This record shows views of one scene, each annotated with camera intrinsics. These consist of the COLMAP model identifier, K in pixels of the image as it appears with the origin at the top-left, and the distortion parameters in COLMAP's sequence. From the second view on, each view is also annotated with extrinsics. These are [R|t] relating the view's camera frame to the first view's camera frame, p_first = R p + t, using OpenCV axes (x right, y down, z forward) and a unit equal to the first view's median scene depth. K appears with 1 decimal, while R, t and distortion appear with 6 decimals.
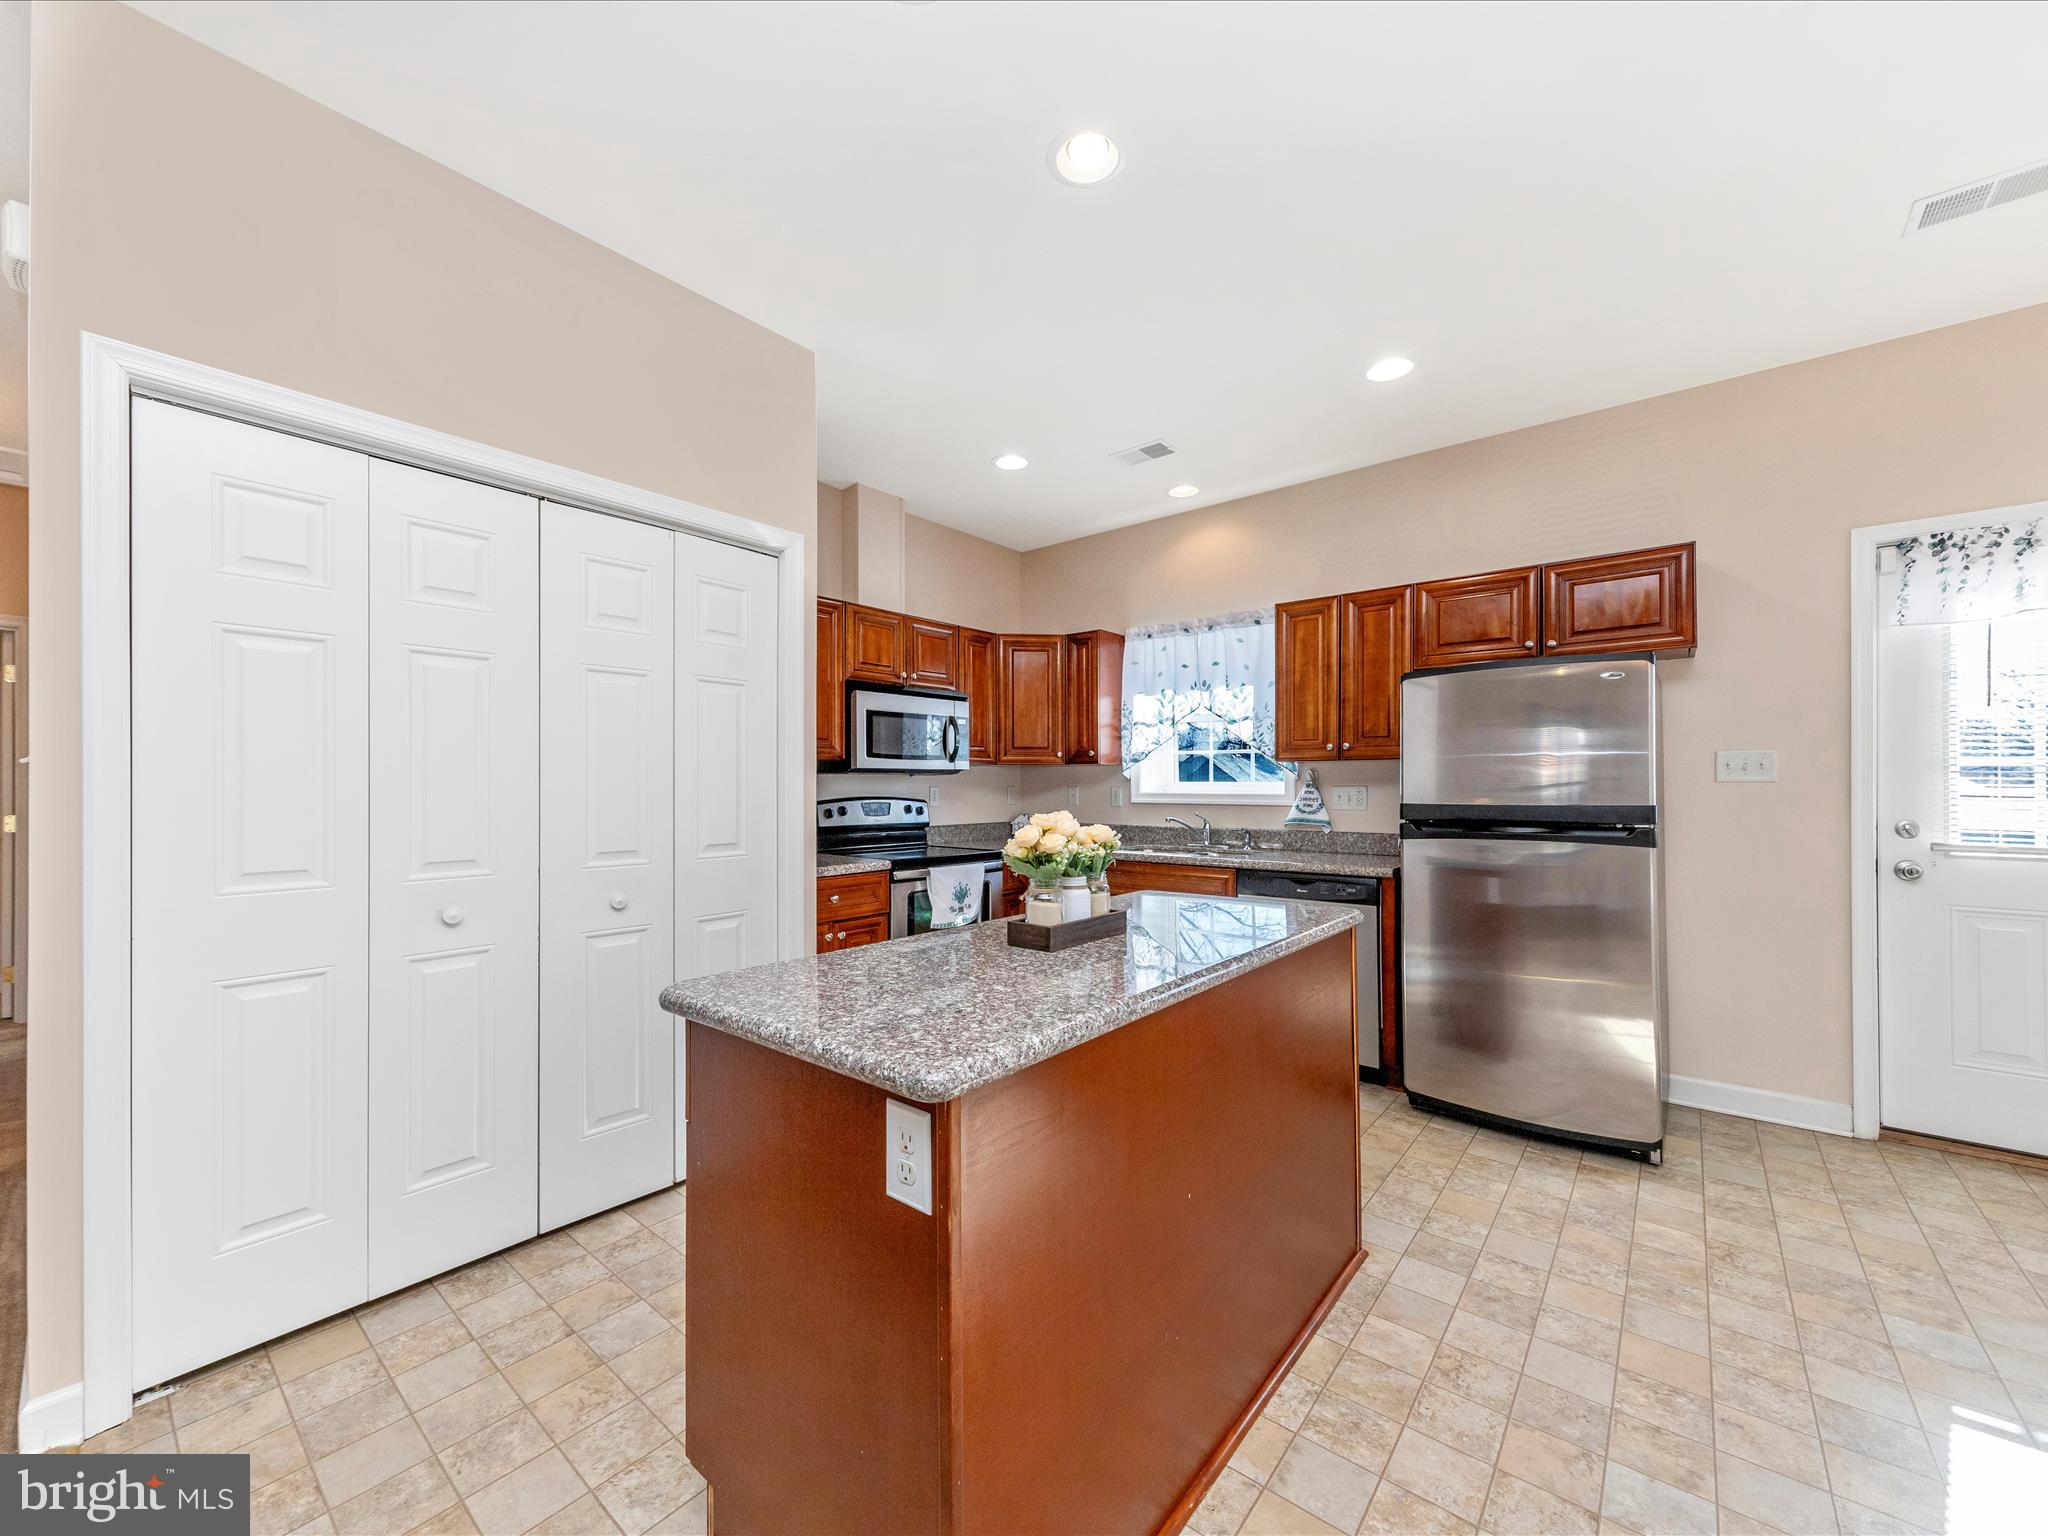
lens RADIAL K [[800.4, 0, 1020.0], [0, 800.4, 779.9], [0, 0, 1]] dist [0.015911, -0.004197]
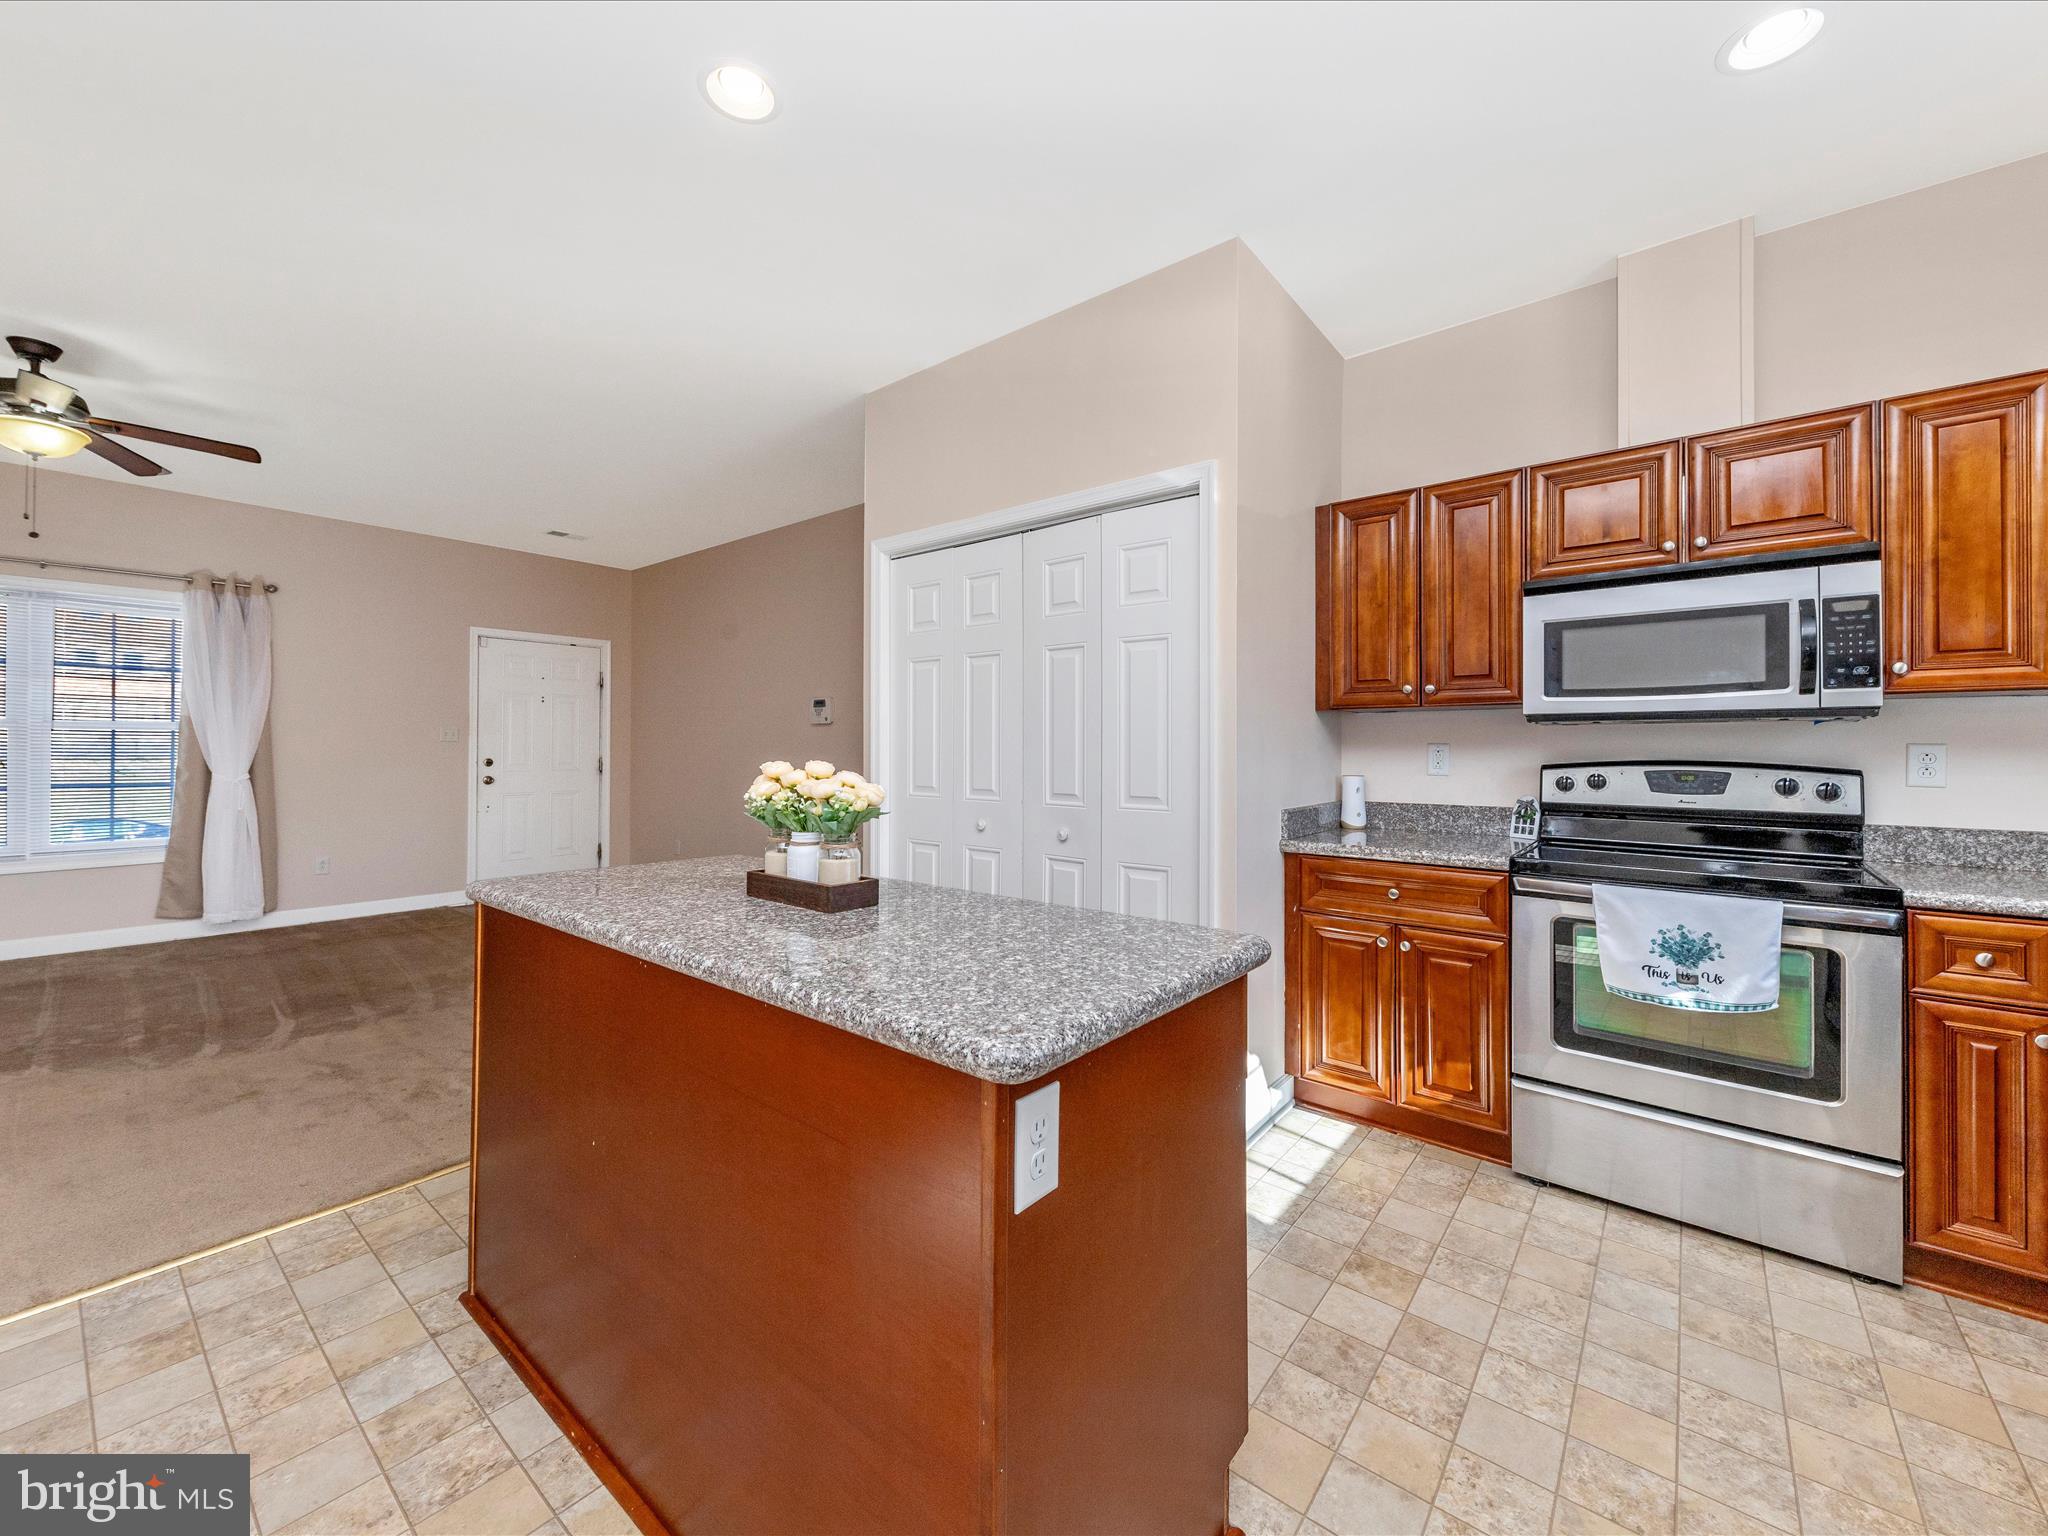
lens RADIAL K [[800.4, 0, 1029.6], [0, 800.4, 741.9], [0, 0, 1]] dist [0.015911, -0.004197]
pose [[0.015026, -0.006808, -0.999864, 0.450580], [0.002816, 0.999973, -0.006767, 0.010640], [0.999883, -0.002714, 0.015045, 0.576280]]
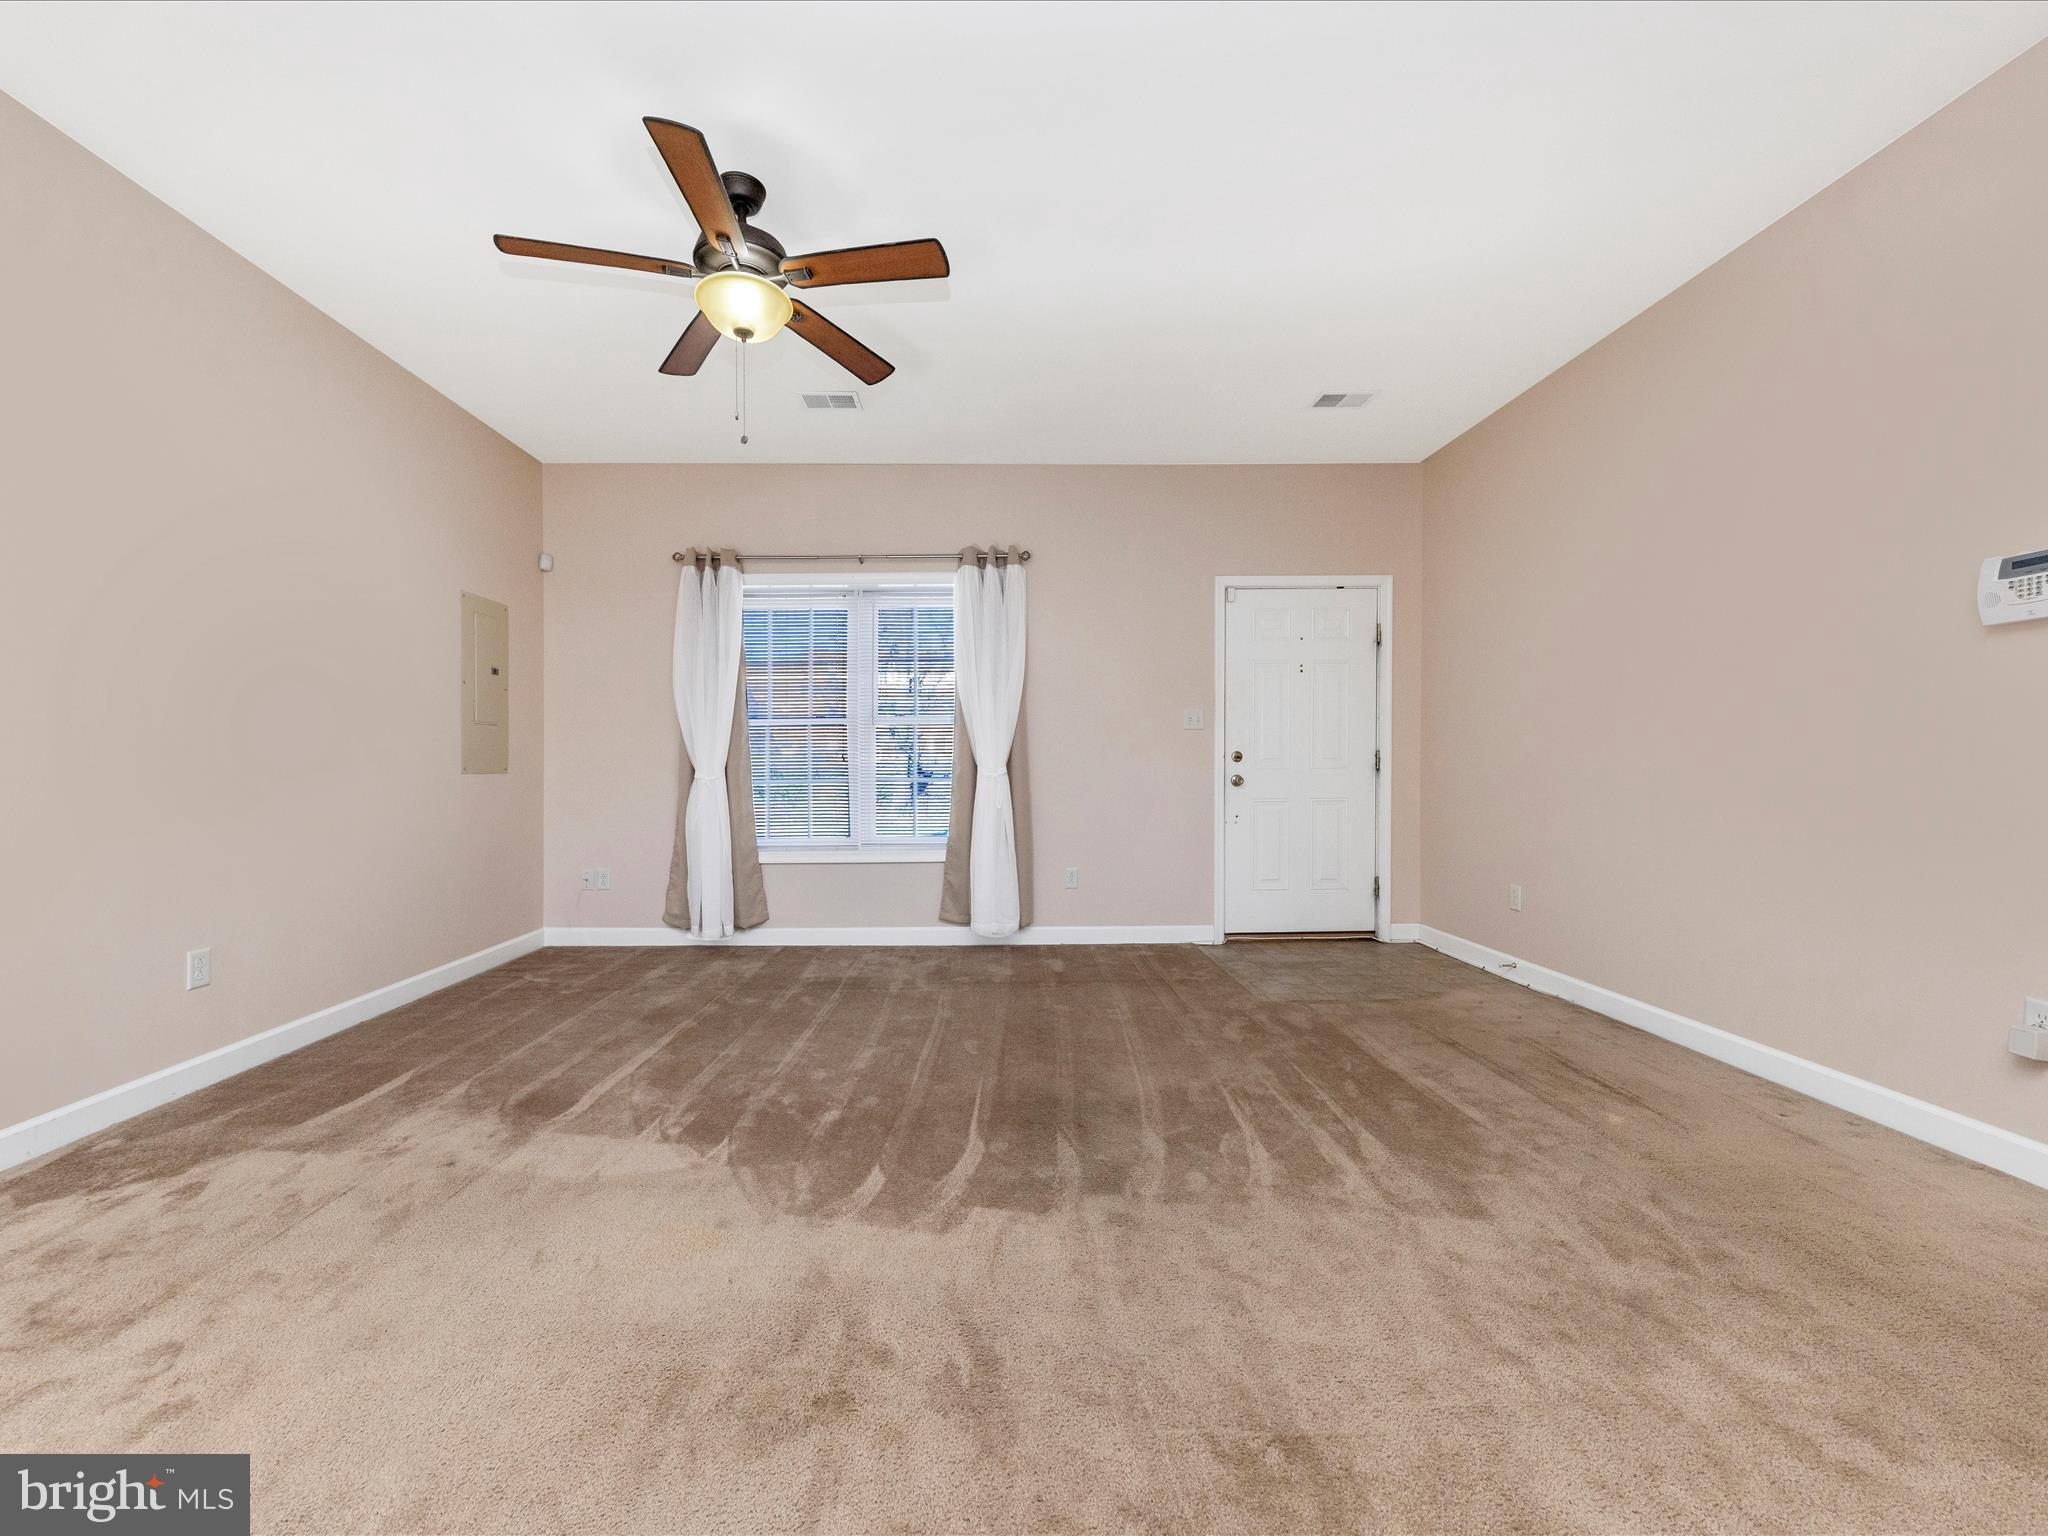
lens RADIAL K [[800.4, 0, 1011.0], [0, 800.4, 785.0], [0, 0, 1]] dist [0.015911, -0.004197]
pose [[-0.745315, 0.016480, -0.666509, -0.137492], [0.010627, 0.999861, 0.012839, 0.061069], [0.666628, 0.002486, -0.745387, 0.178138]]
